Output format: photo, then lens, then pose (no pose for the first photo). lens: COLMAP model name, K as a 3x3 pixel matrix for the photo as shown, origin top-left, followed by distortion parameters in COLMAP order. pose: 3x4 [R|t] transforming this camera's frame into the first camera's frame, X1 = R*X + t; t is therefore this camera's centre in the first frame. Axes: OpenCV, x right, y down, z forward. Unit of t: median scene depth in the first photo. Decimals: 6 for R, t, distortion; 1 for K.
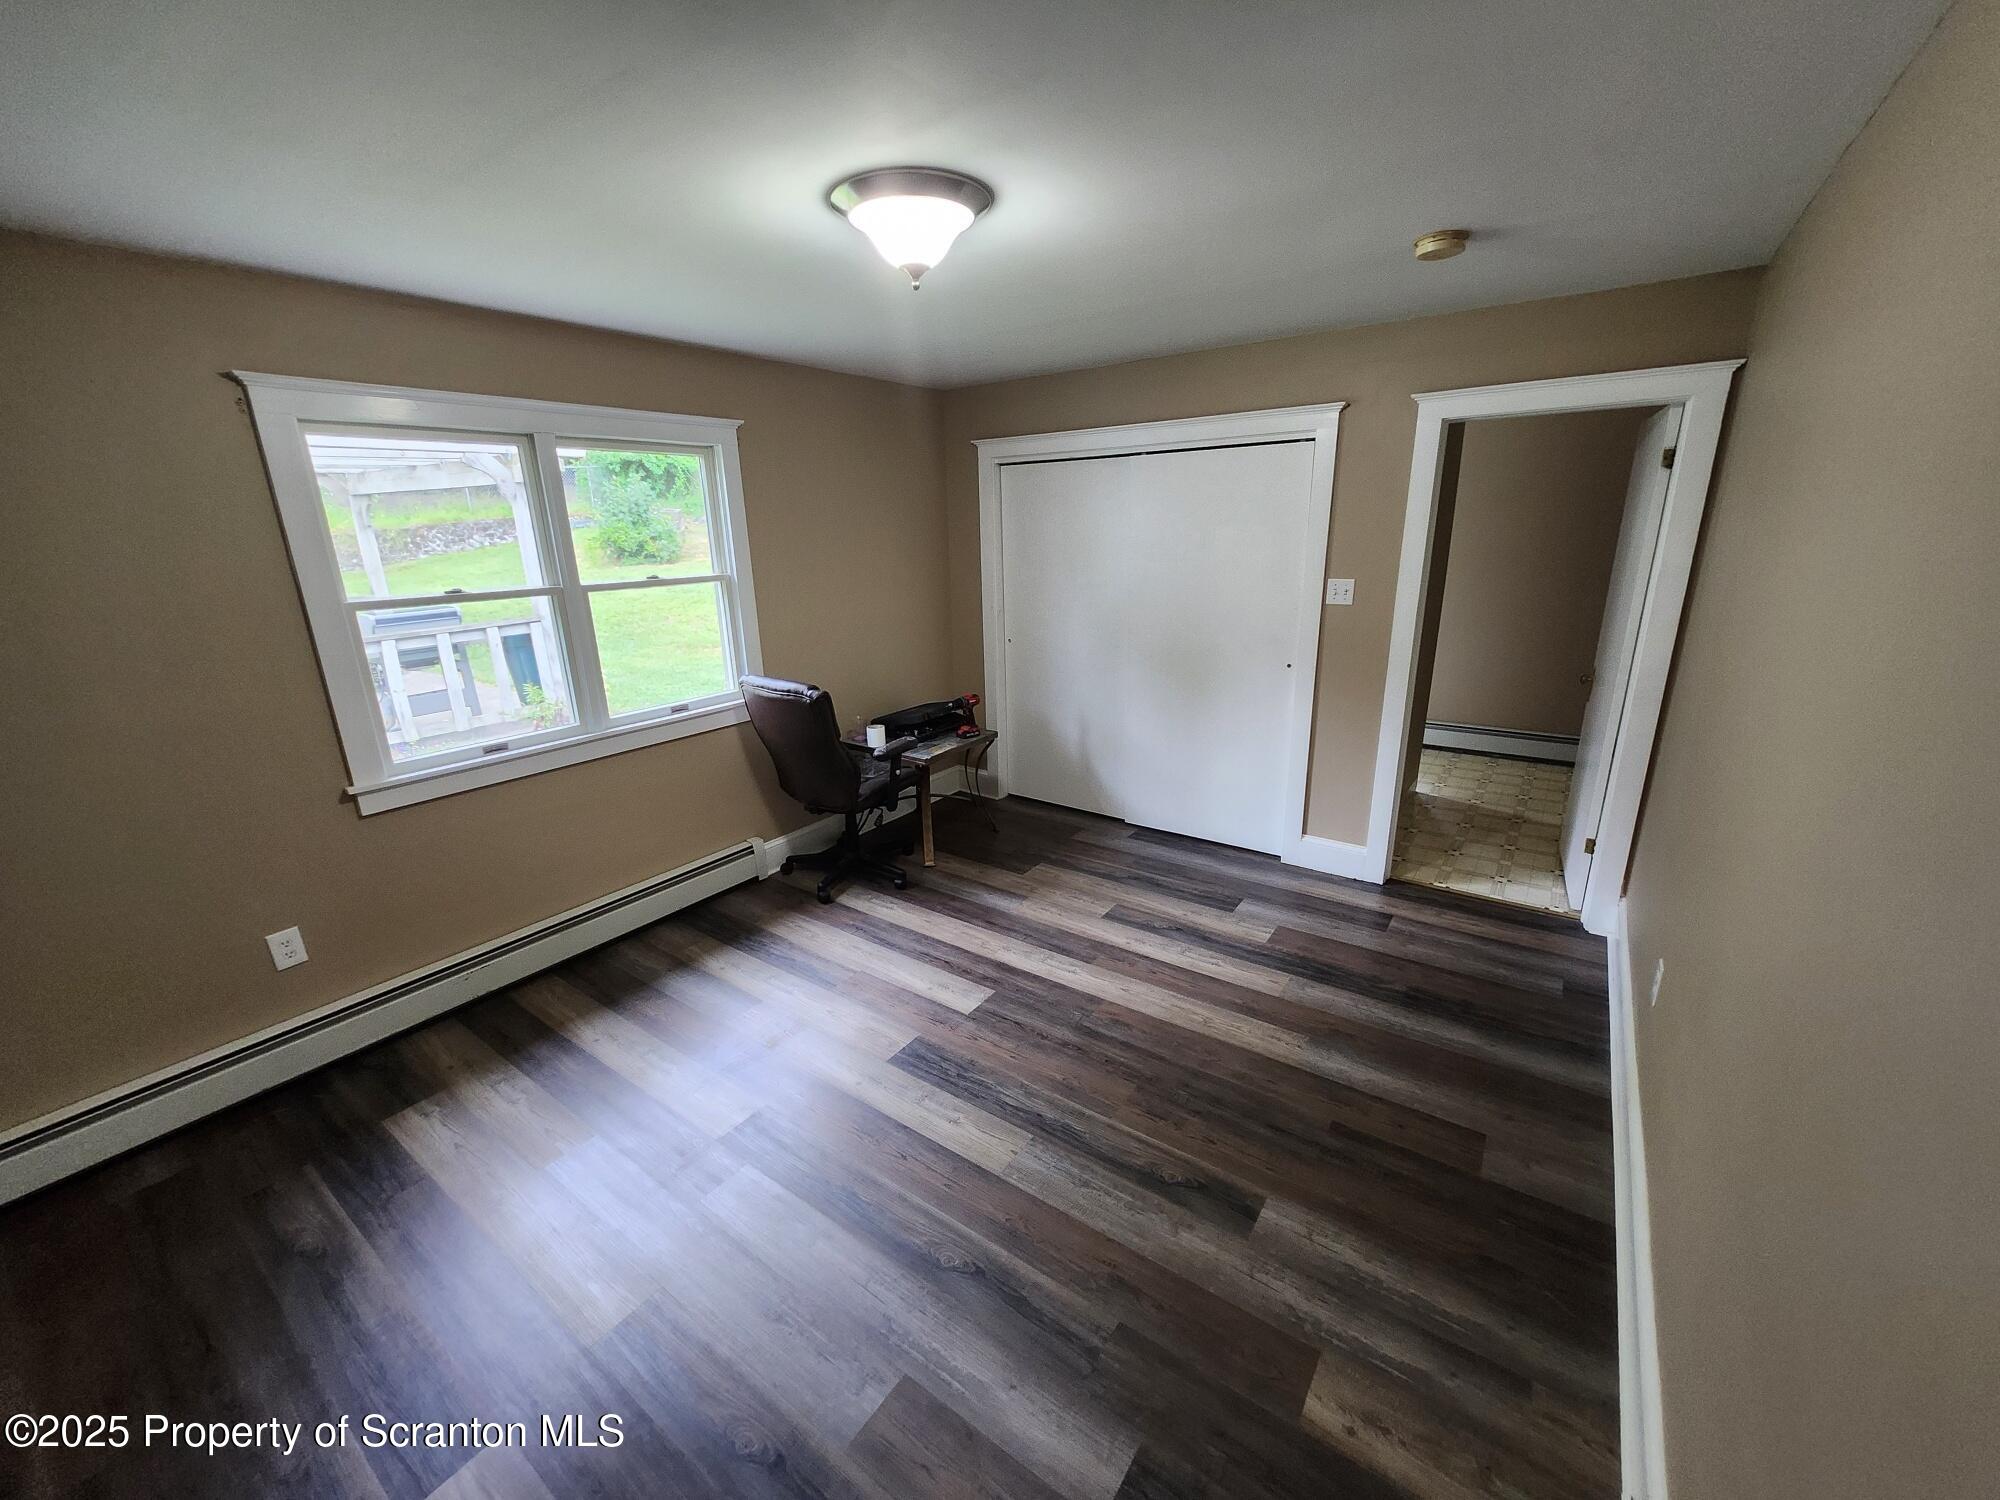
lens RADIAL K [[791.7, 0, 1004.4], [0, 791.7, 755.0], [0, 0, 1]] dist [0.000242, -0.000515]
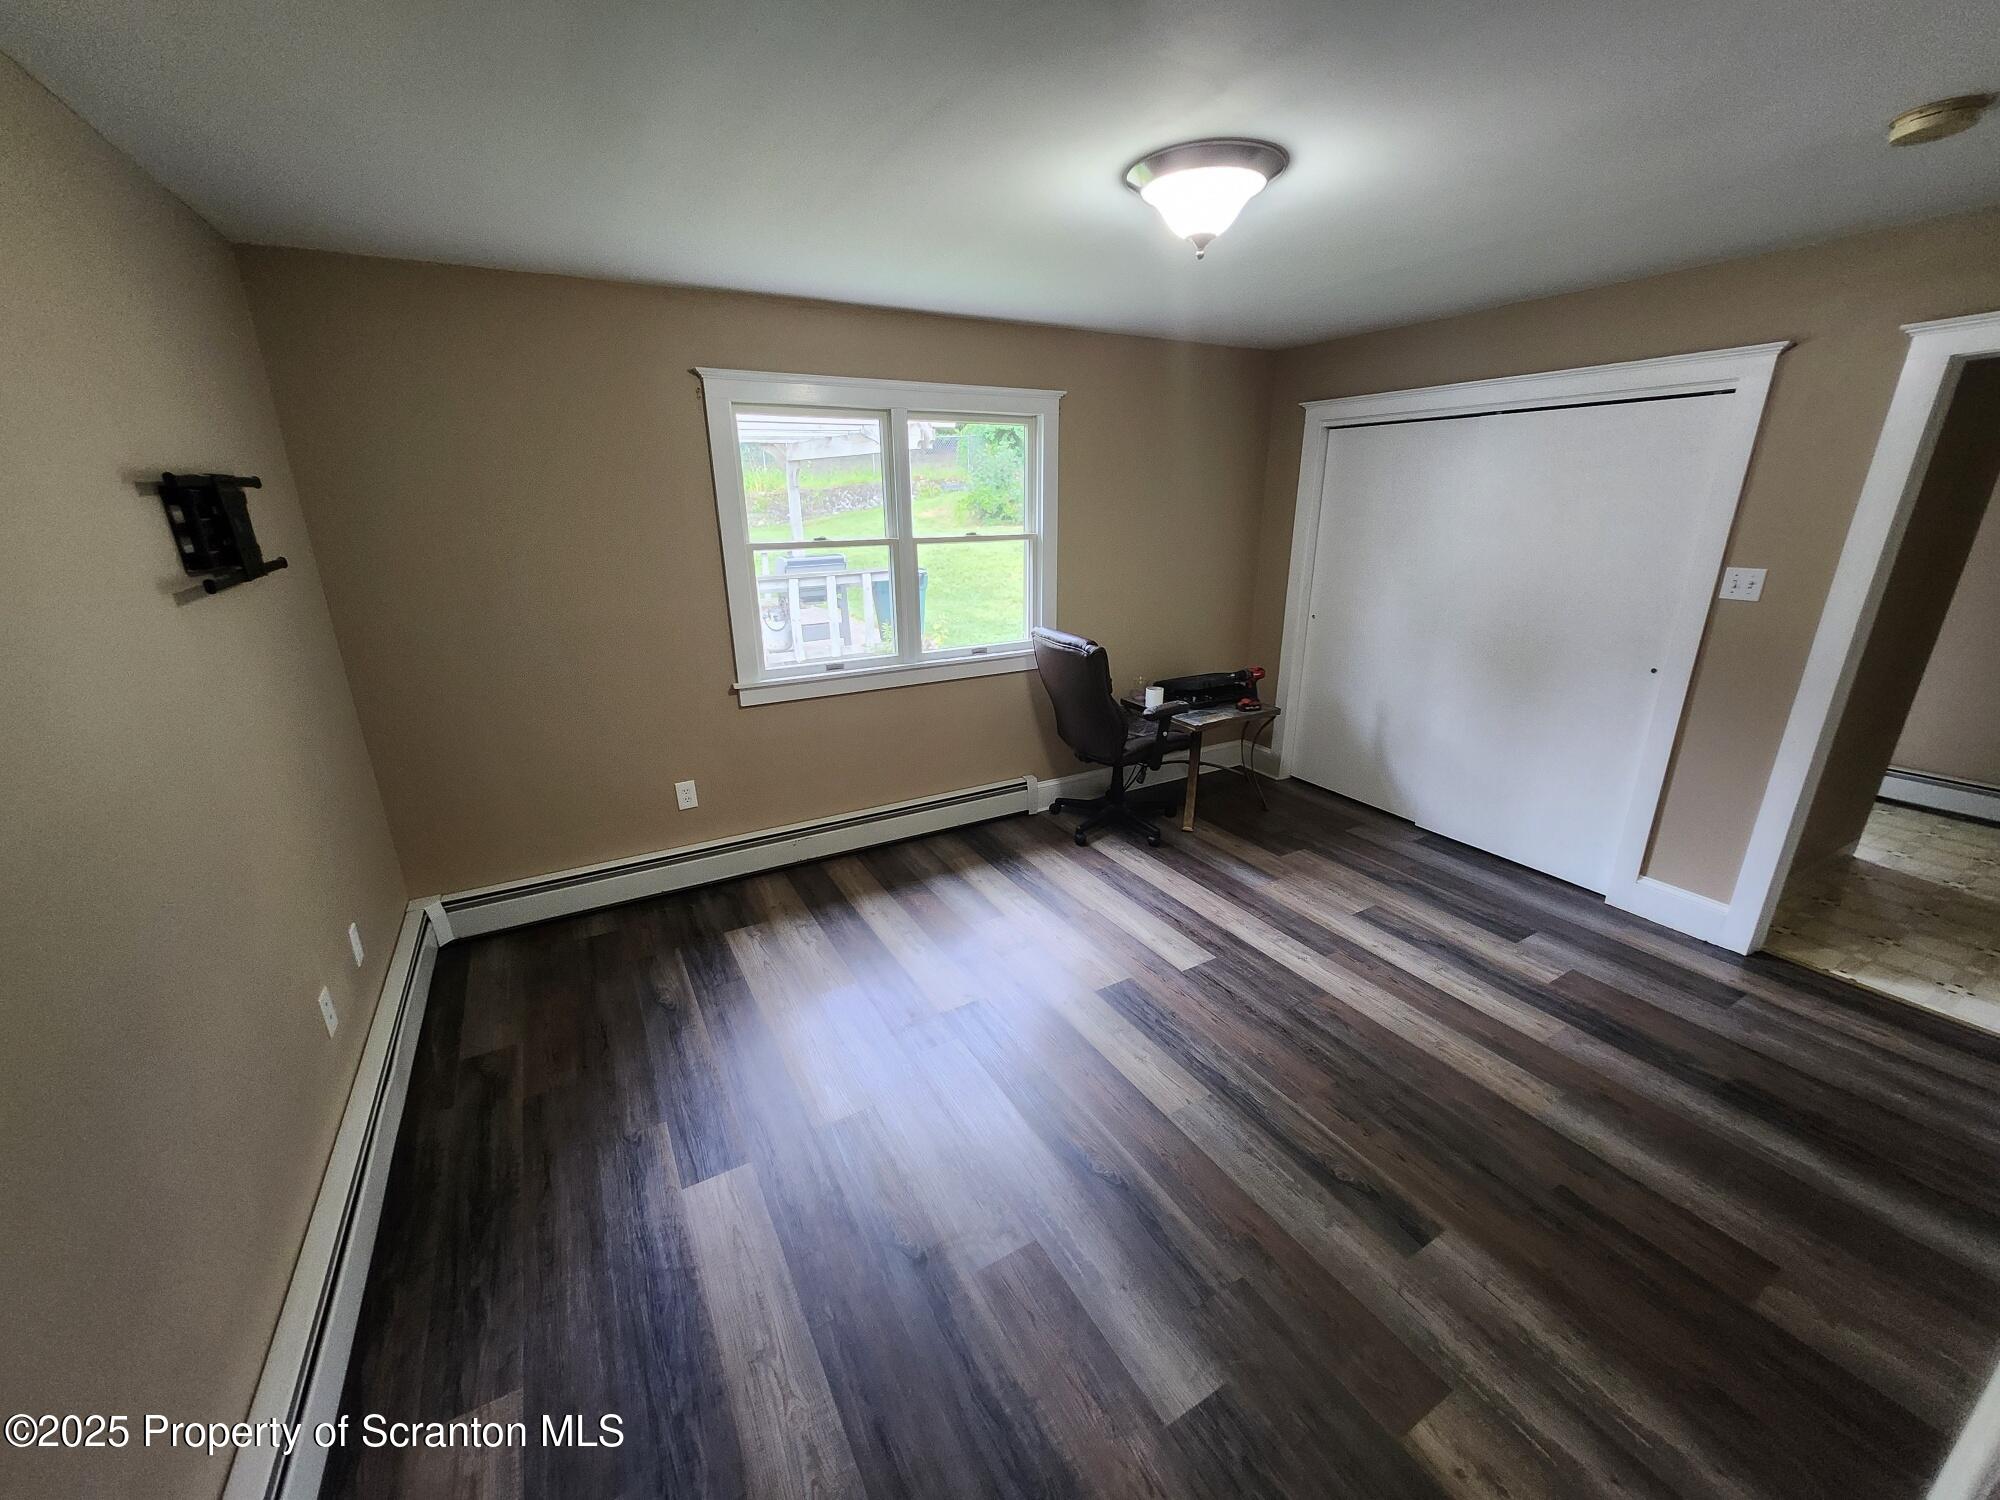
lens RADIAL K [[791.2, 0, 1001.5], [0, 791.2, 753.1], [0, 0, 1]] dist [-0.000223, 0.001866]
pose [[0.908878, 0.145348, -0.390914, 0.095091], [-0.131412, 0.989366, 0.062330, 0.012910], [0.395817, -0.005280, 0.918314, -0.034791]]
